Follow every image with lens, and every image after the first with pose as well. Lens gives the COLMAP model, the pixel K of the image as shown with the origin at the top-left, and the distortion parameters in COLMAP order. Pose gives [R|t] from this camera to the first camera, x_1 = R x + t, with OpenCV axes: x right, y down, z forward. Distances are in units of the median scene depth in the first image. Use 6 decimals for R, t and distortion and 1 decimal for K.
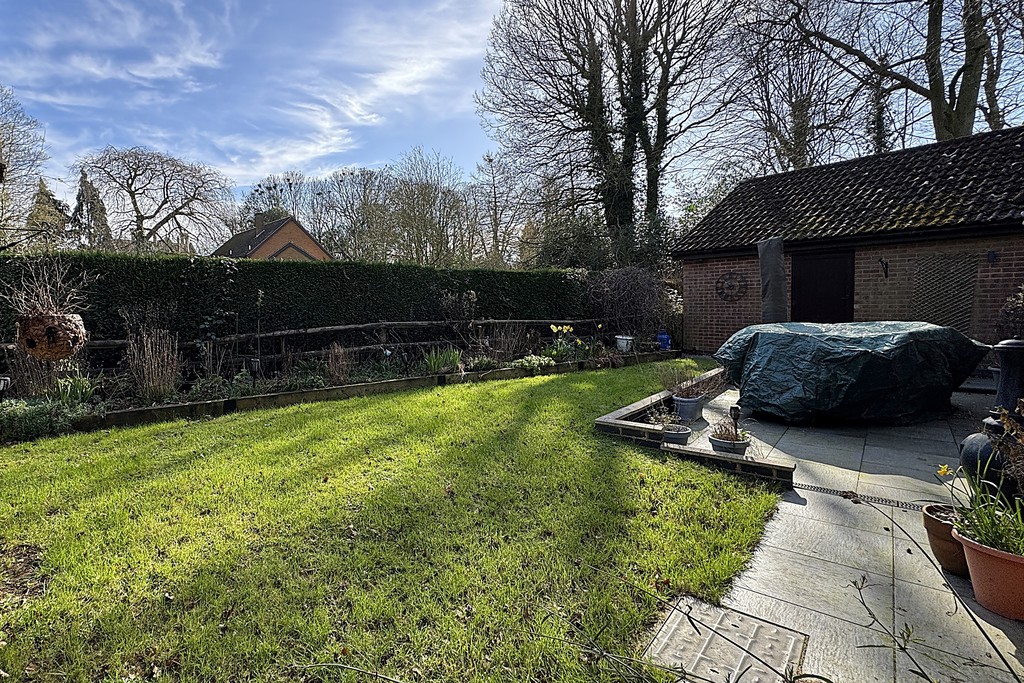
lens RADIAL K [[501.6, 0, 505.9], [0, 501.6, 337.4], [0, 0, 1]] dist [0.003298, -0.000108]
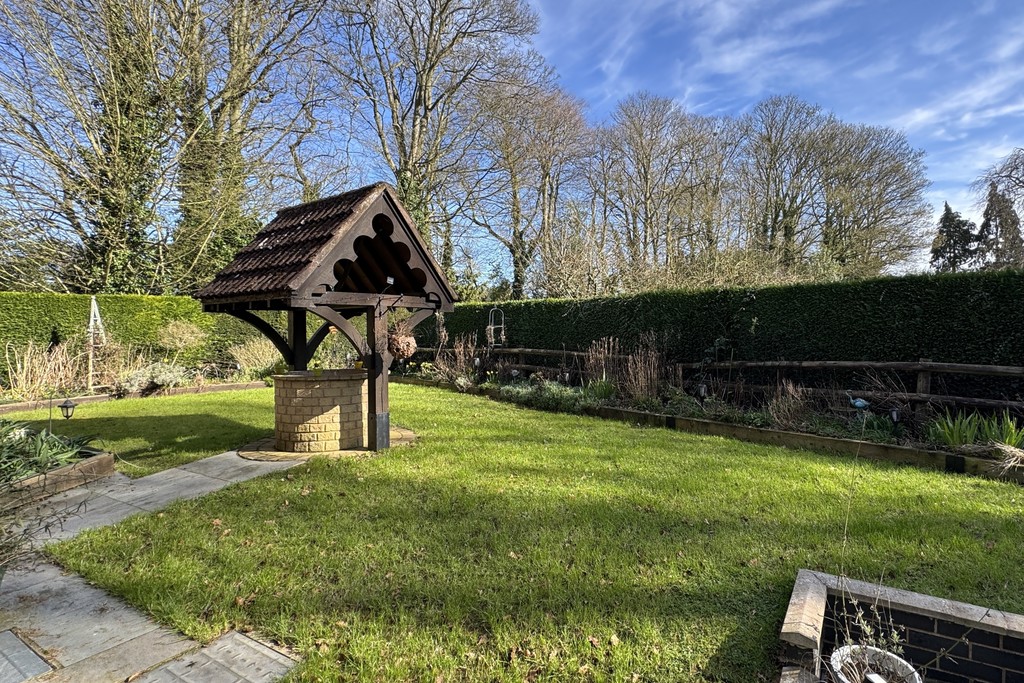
lens RADIAL K [[501.6, 0, 506.5], [0, 501.6, 339.1], [0, 0, 1]] dist [0.003298, -0.000108]
pose [[0.115993, 0.037067, -0.992558, 0.439380], [-0.073920, 0.996854, 0.028589, -0.046468], [0.990496, 0.070053, 0.118368, 0.415153]]
